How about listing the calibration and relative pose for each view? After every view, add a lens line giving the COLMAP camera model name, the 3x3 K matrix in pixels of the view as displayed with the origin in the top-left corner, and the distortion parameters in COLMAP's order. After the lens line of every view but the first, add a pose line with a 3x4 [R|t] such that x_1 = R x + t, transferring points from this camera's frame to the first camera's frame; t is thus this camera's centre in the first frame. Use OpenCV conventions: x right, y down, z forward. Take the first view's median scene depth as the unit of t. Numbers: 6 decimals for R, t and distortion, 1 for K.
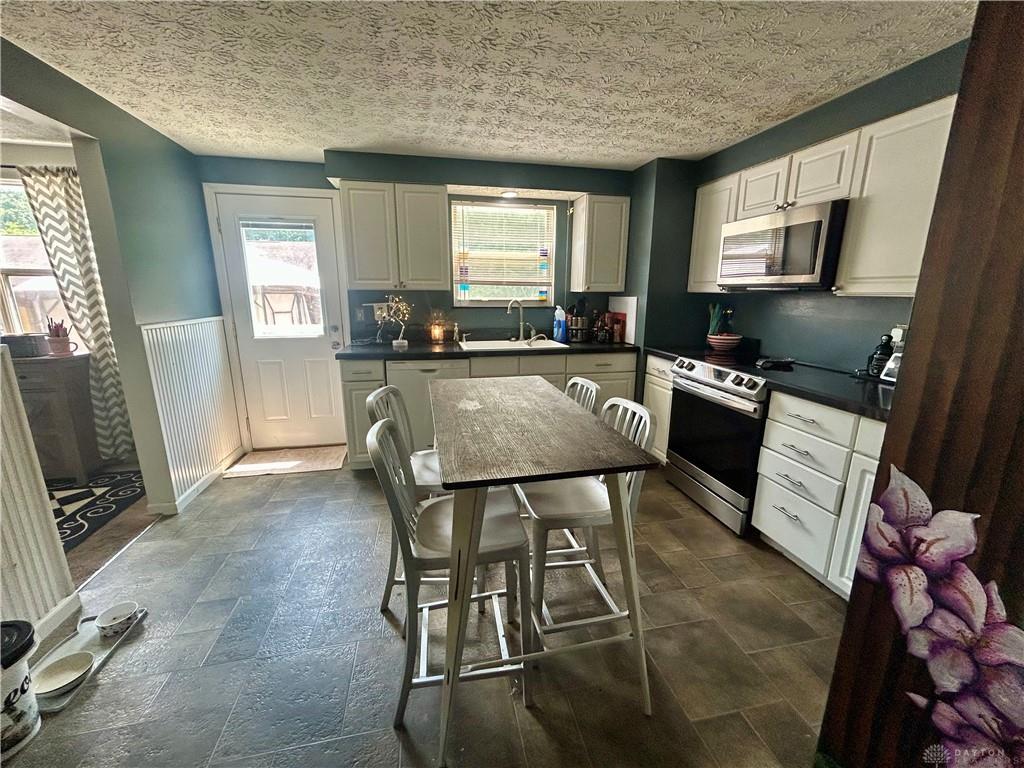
lens RADIAL K [[415.8, 0, 514.2], [0, 415.8, 384.9], [0, 0, 1]] dist [-0.001084, -0.000284]
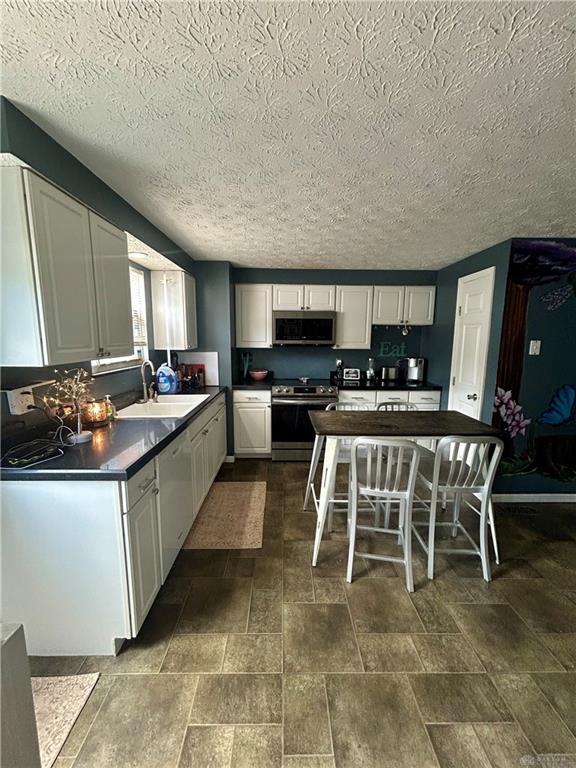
lens RADIAL K [[311.8, 0, 288.0], [0, 311.8, 384.0], [0, 0, 1]] dist [-0.001084, -0.000284]
pose [[0.196878, -0.150796, 0.968762, -0.749546], [0.213160, 0.971048, 0.107832, -0.183403], [-0.956975, 0.185271, 0.223322, 0.603373]]
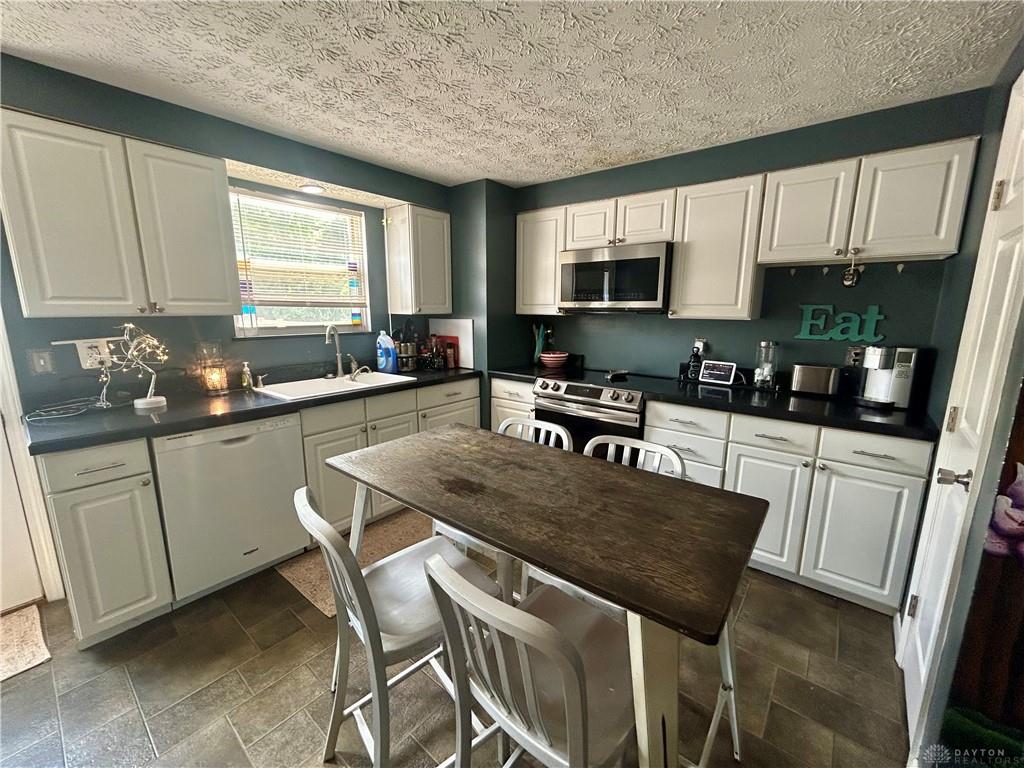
lens RADIAL K [[415.8, 0, 514.2], [0, 415.8, 384.9], [0, 0, 1]] dist [-0.001084, -0.000284]
pose [[0.778662, -0.116967, 0.616445, -0.253907], [0.138516, 0.990276, 0.012934, -0.066564], [-0.611963, 0.075316, 0.787292, 0.218699]]
